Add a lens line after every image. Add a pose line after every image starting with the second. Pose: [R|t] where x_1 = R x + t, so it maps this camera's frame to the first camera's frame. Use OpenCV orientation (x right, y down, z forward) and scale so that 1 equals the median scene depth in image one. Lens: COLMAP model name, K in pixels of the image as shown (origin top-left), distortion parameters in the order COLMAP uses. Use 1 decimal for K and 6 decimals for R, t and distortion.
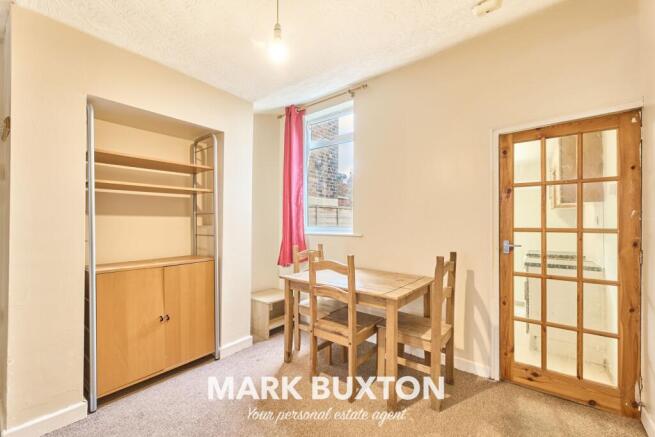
lens RADIAL K [[264.4, 0, 327.5], [0, 264.4, 218.5], [0, 0, 1]] dist [0.000026, 0.000021]
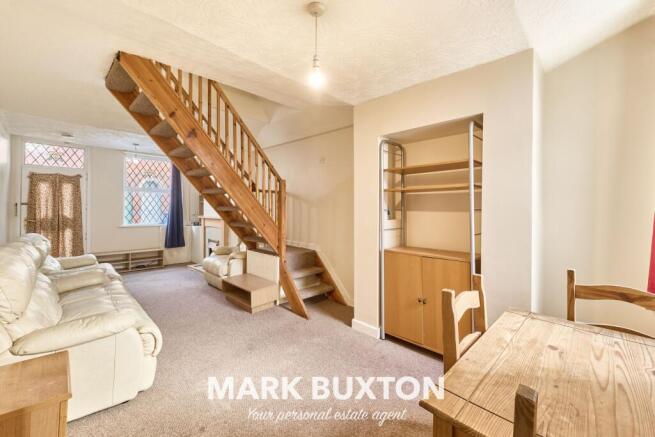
lens RADIAL K [[271.2, 0, 326.7], [0, 271.2, 212.4], [0, 0, 1]] dist [-0.000061, -0.000010]
pose [[-0.108571, 0.000414, -0.994089, 0.739264], [0.007681, 0.999970, -0.000422, -0.018769], [0.994059, -0.007681, -0.108571, 0.849141]]
